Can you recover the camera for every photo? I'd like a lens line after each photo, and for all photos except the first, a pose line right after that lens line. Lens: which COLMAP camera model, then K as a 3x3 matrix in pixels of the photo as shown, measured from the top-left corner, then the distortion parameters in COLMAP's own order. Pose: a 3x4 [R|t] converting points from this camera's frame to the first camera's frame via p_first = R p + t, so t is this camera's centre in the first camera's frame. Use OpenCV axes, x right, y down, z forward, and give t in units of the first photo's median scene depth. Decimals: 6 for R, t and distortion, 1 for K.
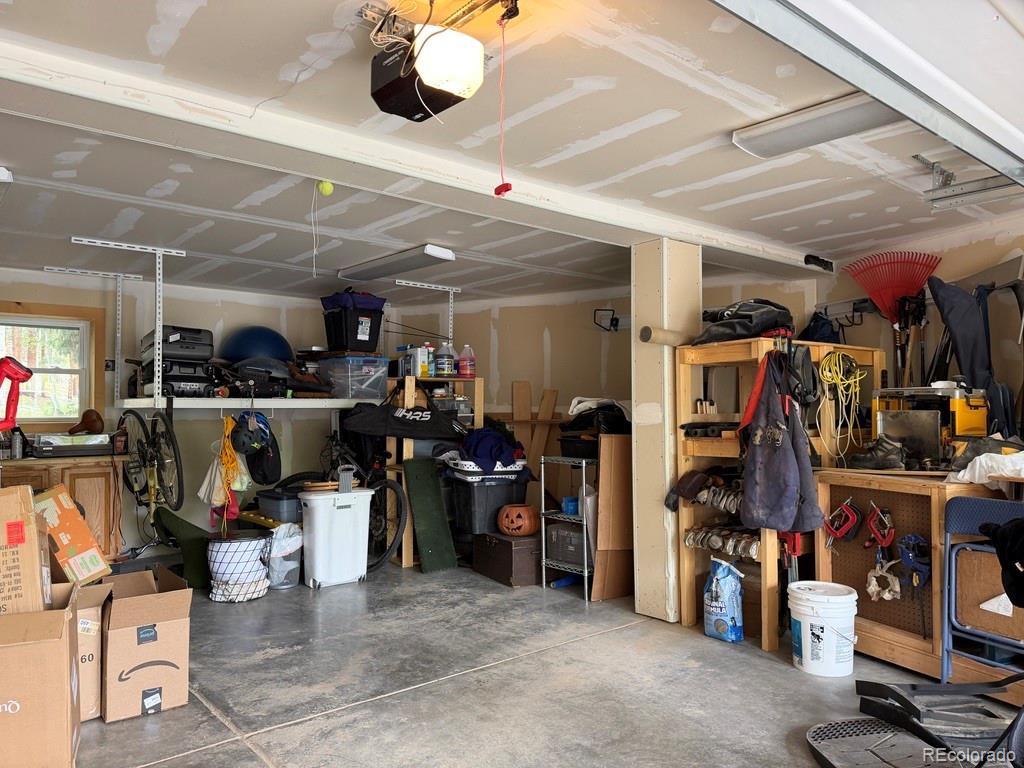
lens RADIAL K [[715.8, 0, 511.7], [0, 715.8, 391.8], [0, 0, 1]] dist [0.049299, -0.000484]
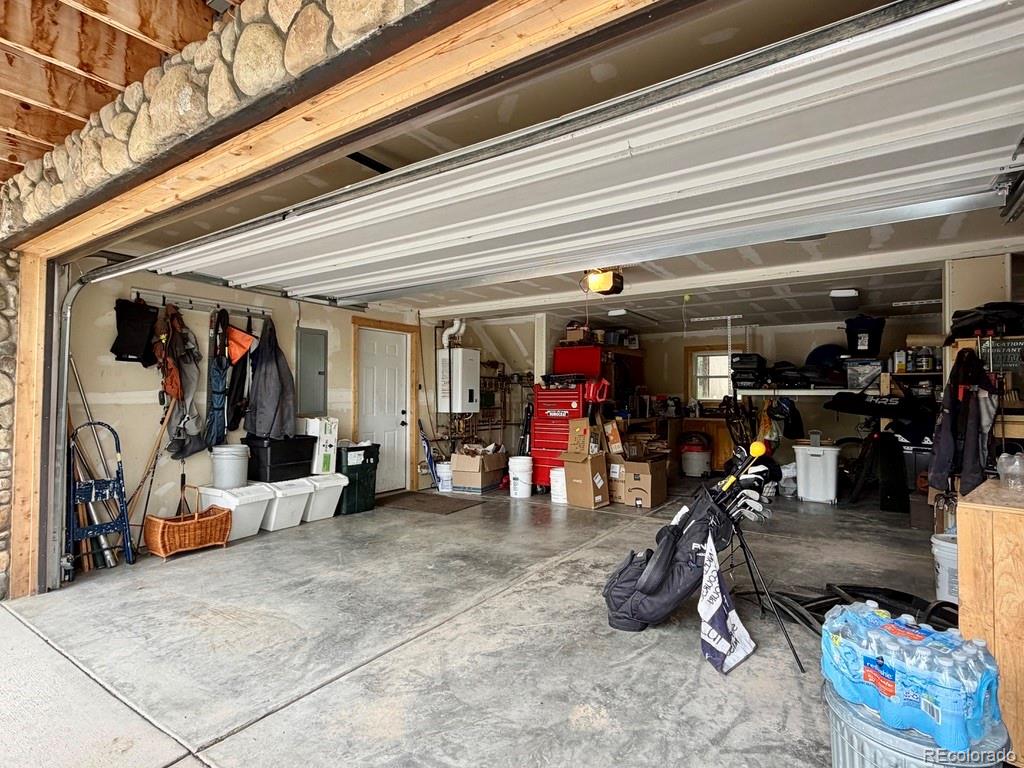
lens RADIAL K [[539.2, 0, 509.8], [0, 539.2, 382.7], [0, 0, 1]] dist [0.001420, -0.000799]
pose [[0.271650, -0.020523, -0.962177, 0.747736], [0.018125, 0.999704, -0.016206, 0.001261], [0.962225, -0.013037, 0.271942, -0.000981]]
